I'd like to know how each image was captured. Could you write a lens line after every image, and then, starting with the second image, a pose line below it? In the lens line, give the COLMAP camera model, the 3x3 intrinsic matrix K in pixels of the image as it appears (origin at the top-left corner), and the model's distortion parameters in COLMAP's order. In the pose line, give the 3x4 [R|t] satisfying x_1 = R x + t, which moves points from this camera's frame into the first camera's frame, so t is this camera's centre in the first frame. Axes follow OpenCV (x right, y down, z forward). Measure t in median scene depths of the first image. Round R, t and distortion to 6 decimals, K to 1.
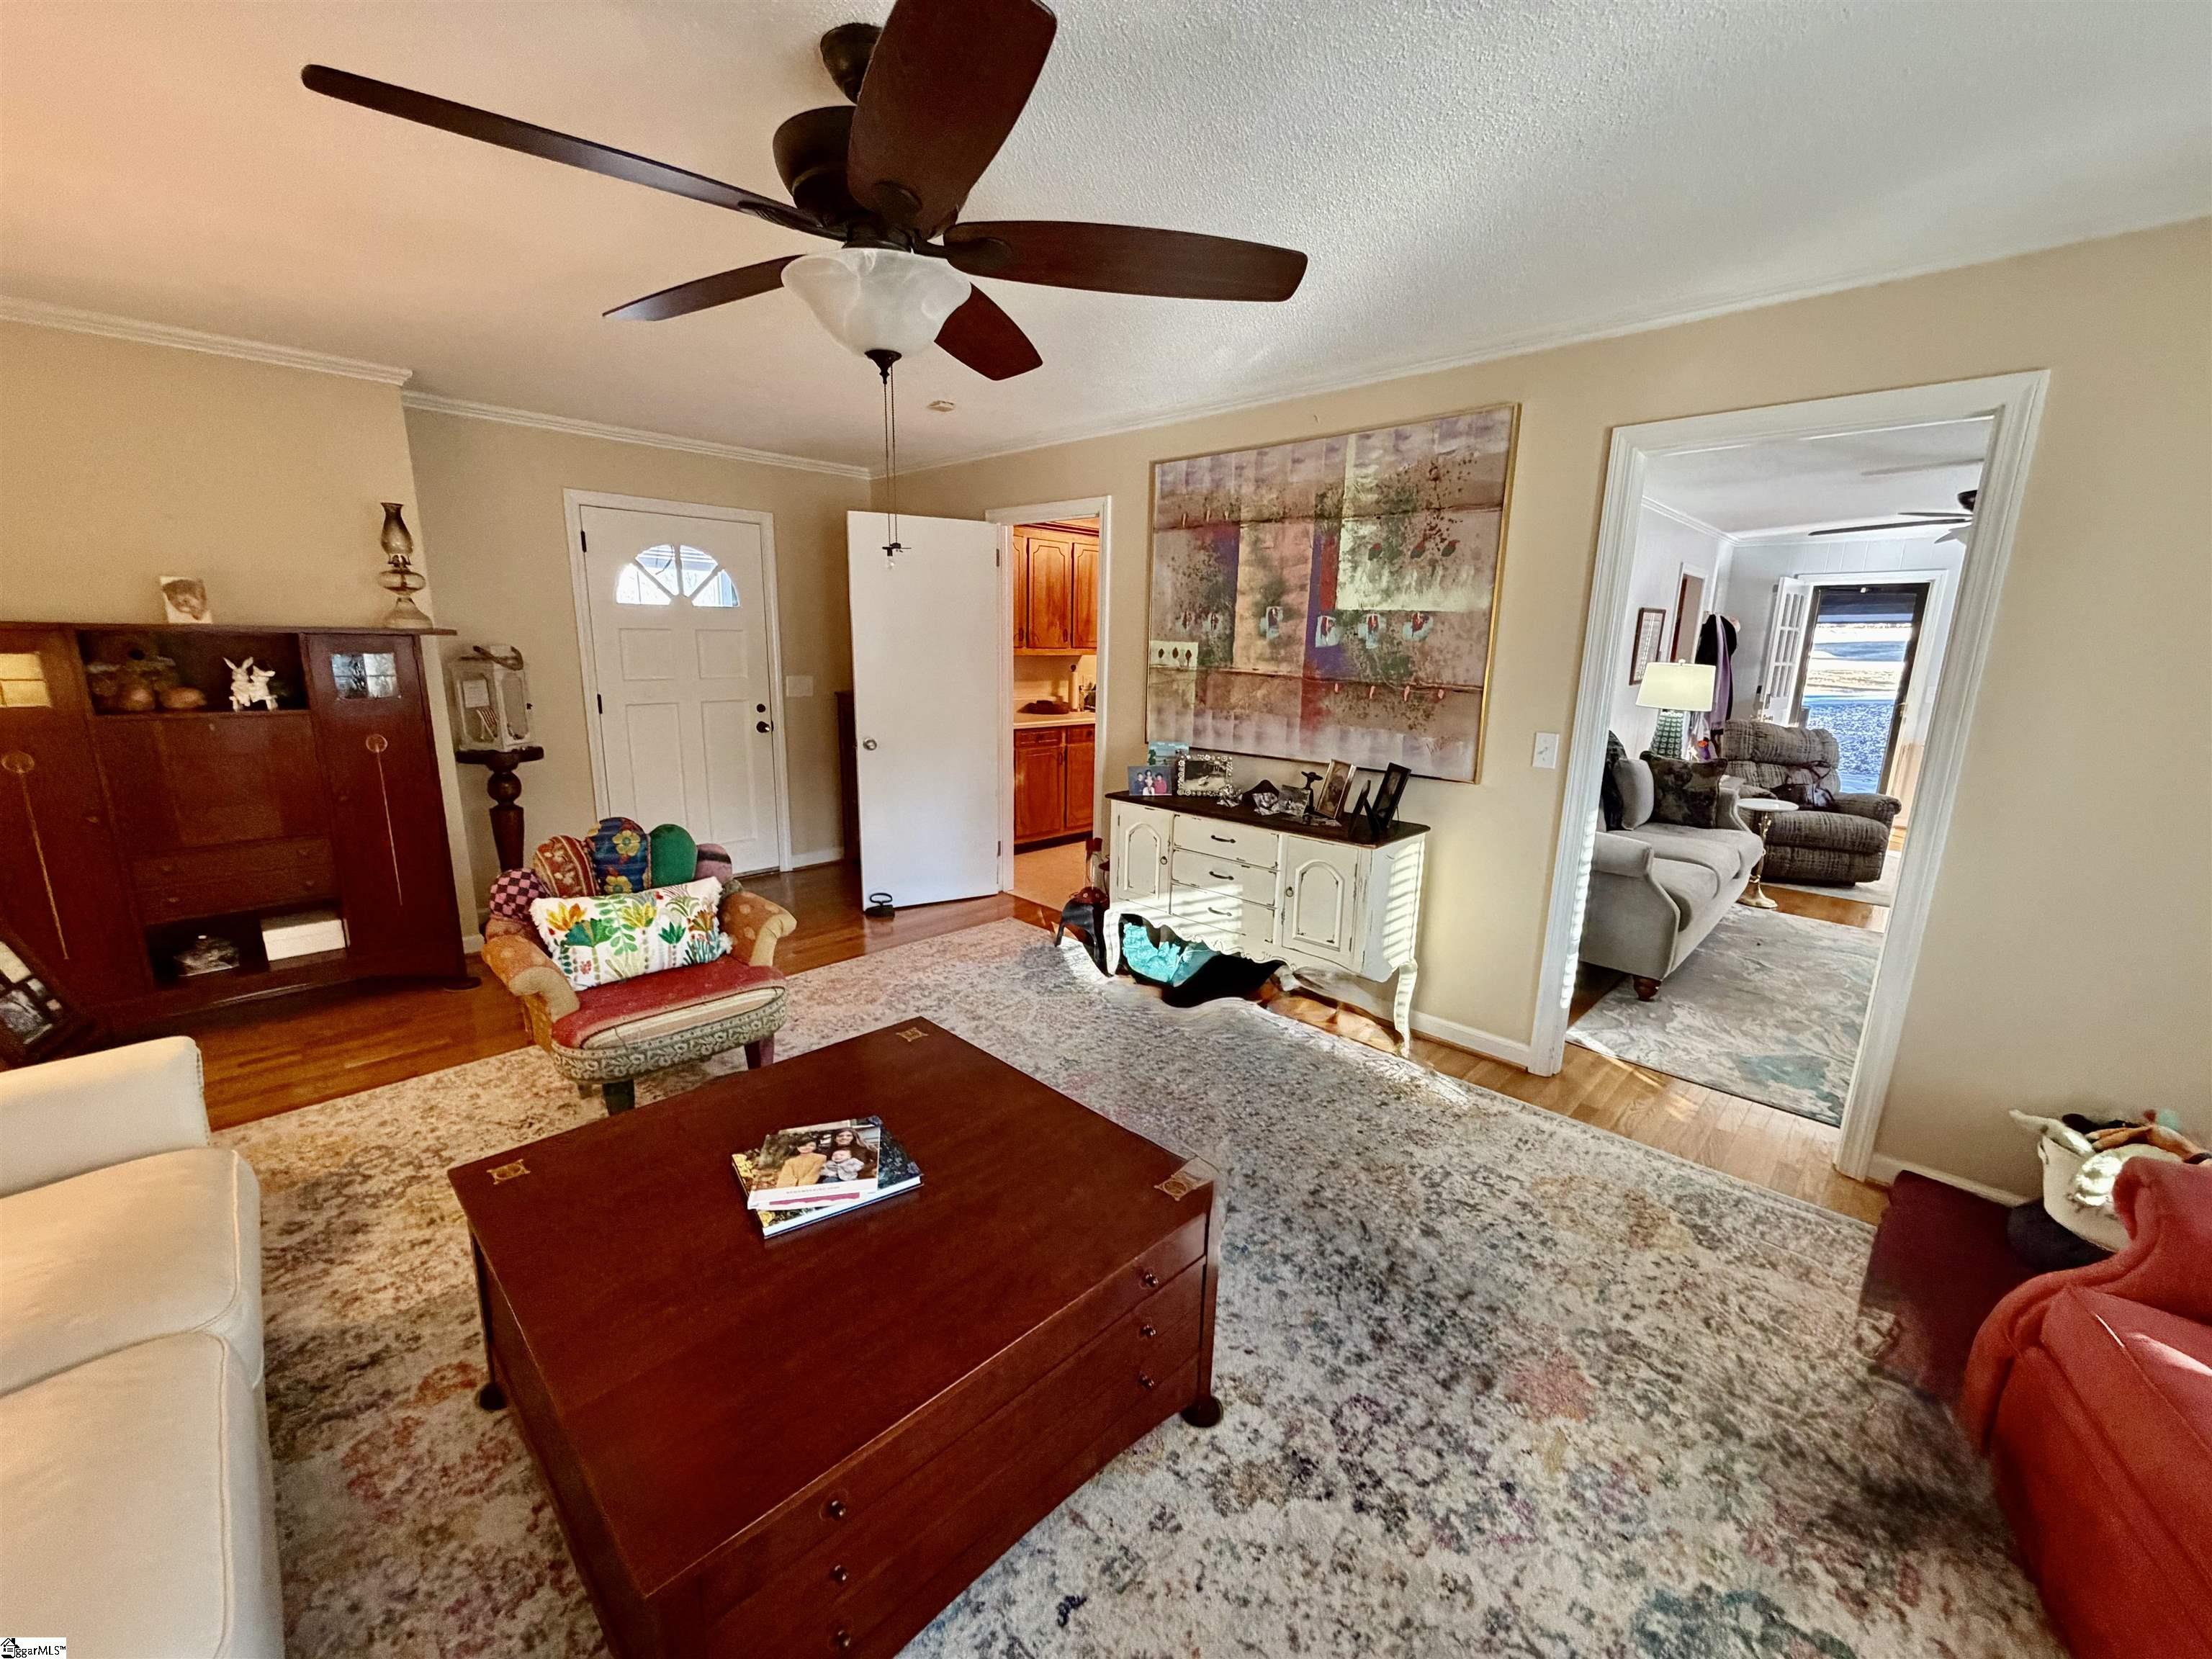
lens RADIAL K [[882.0, 0, 1101.4], [0, 882.0, 830.6], [0, 0, 1]] dist [0.000858, -0.000397]
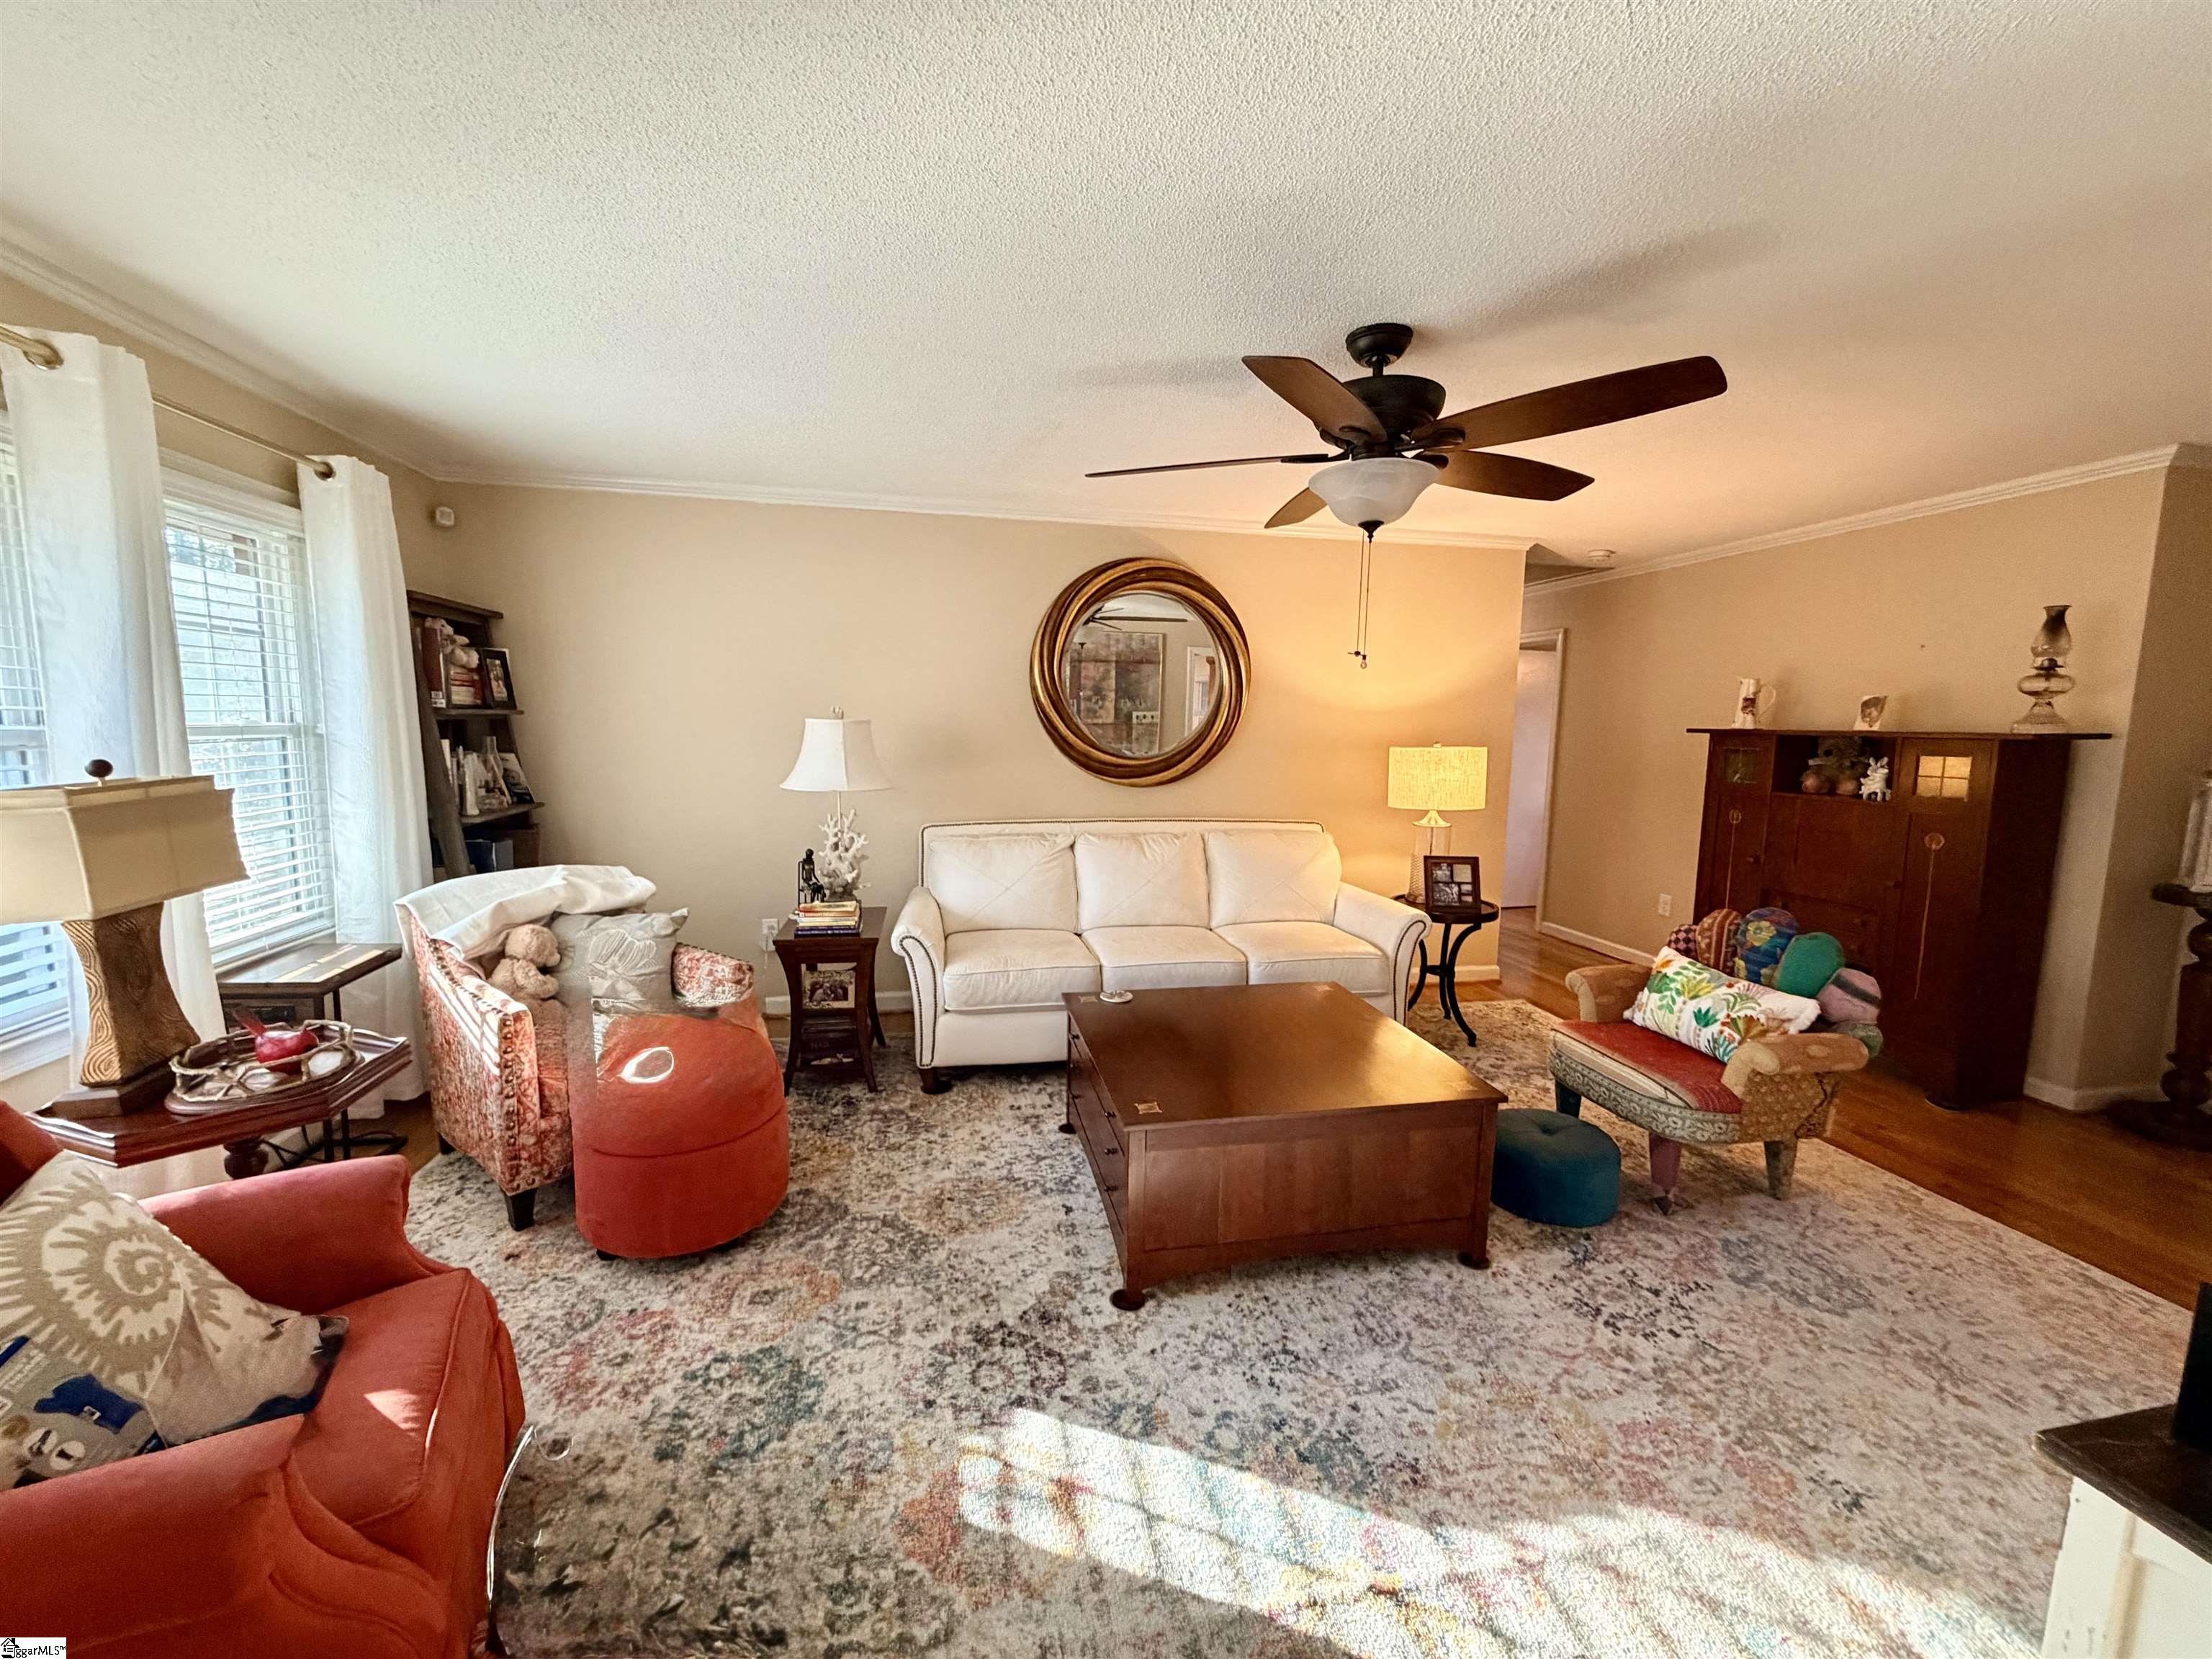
lens RADIAL K [[882.0, 0, 1101.4], [0, 882.0, 830.6], [0, 0, 1]] dist [0.000858, -0.000397]
pose [[-0.560654, 0.072984, -0.824828, 1.187769], [-0.204975, 0.952875, 0.223641, -0.283123], [0.802279, 0.294454, -0.519273, 1.492553]]
